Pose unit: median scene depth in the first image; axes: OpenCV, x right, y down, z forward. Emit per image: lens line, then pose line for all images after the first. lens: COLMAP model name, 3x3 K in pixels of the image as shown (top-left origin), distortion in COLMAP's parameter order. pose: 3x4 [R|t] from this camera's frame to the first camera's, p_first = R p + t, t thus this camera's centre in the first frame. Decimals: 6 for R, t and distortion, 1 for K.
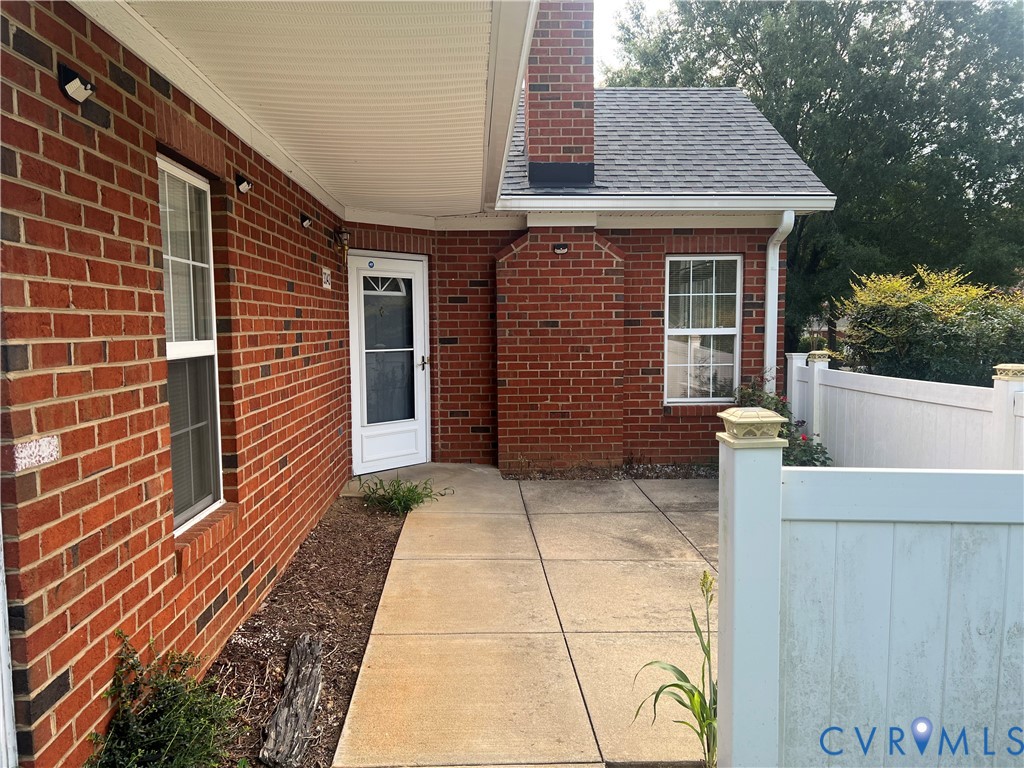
lens RADIAL K [[779.6, 0, 511.0], [0, 779.6, 379.0], [0, 0, 1]] dist [0.106454, 0.000244]
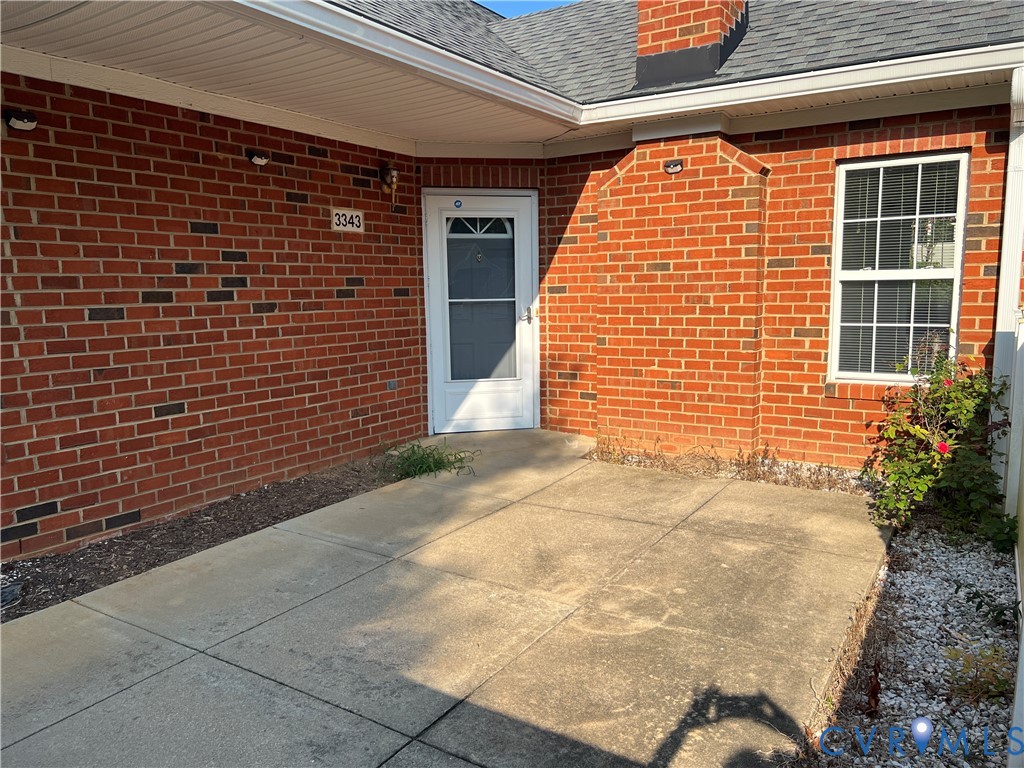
lens RADIAL K [[770.0, 0, 509.6], [0, 770.0, 392.4], [0, 0, 1]] dist [0.028862, -0.046386]
pose [[0.819611, 0.072546, -0.568309, 0.371319], [-0.032381, 0.996231, 0.080472, -0.003182], [0.572005, -0.047553, 0.818870, 0.283238]]
